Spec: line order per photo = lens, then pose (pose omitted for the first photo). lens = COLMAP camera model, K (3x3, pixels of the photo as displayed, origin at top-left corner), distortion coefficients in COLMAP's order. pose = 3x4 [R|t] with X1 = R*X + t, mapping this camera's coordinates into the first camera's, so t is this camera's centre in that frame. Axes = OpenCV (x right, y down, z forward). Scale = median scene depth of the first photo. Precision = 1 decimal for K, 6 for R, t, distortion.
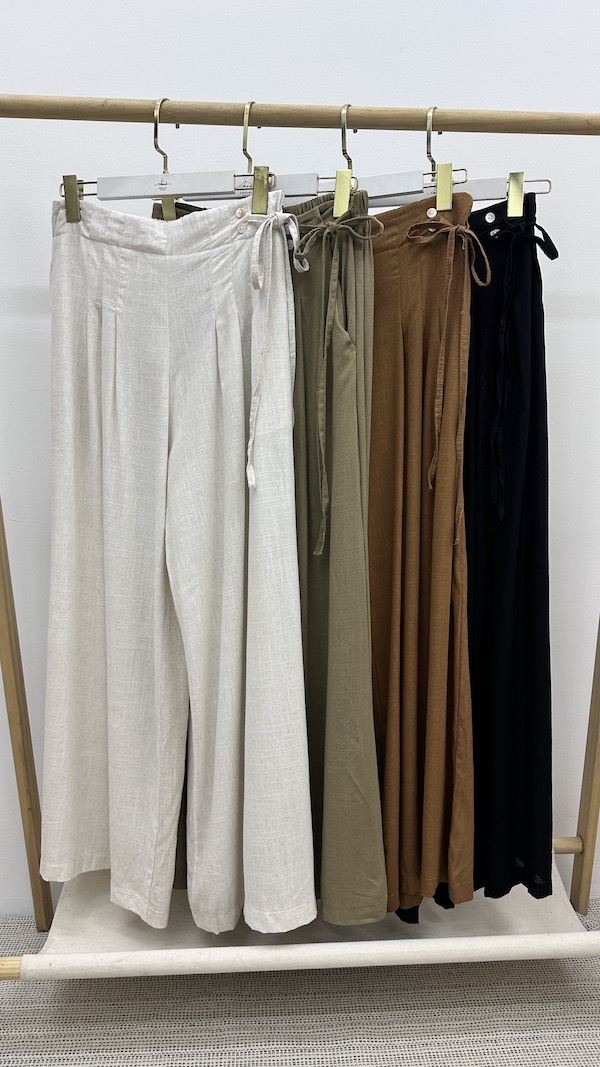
lens RADIAL K [[763.7, 0, 300.4], [0, 763.7, 534.4], [0, 0, 1]] dist [0.027551, -0.021727]
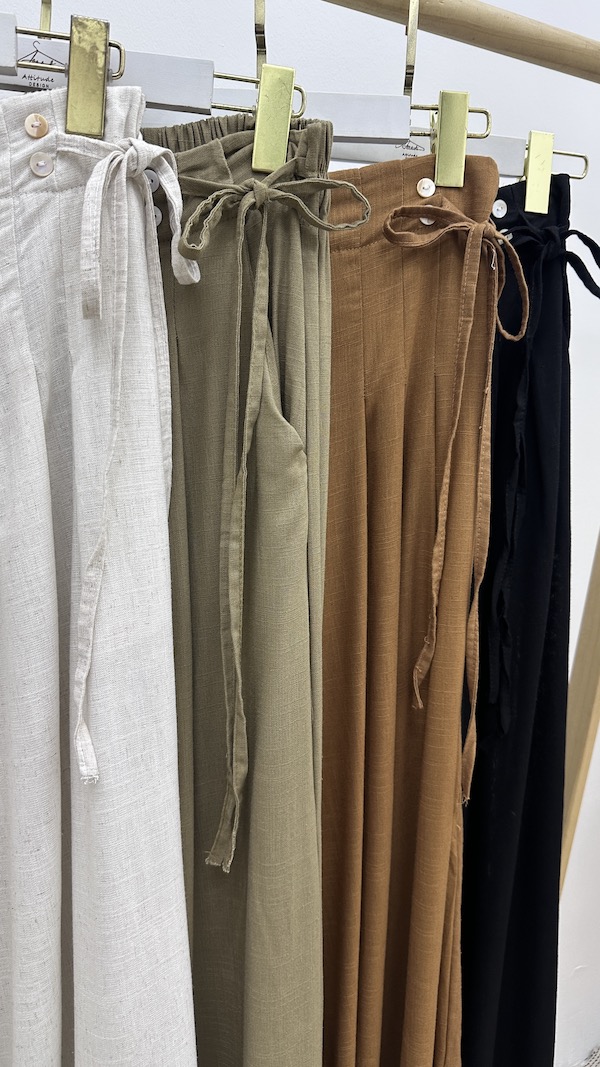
lens RADIAL K [[763.7, 0, 301.8], [0, 763.7, 530.6], [0, 0, 1]] dist [0.027551, -0.021727]
pose [[0.924246, -0.034720, 0.380216, -0.111436], [0.013597, 0.998218, 0.058101, -0.222925], [-0.381555, -0.048530, 0.923071, 0.551286]]
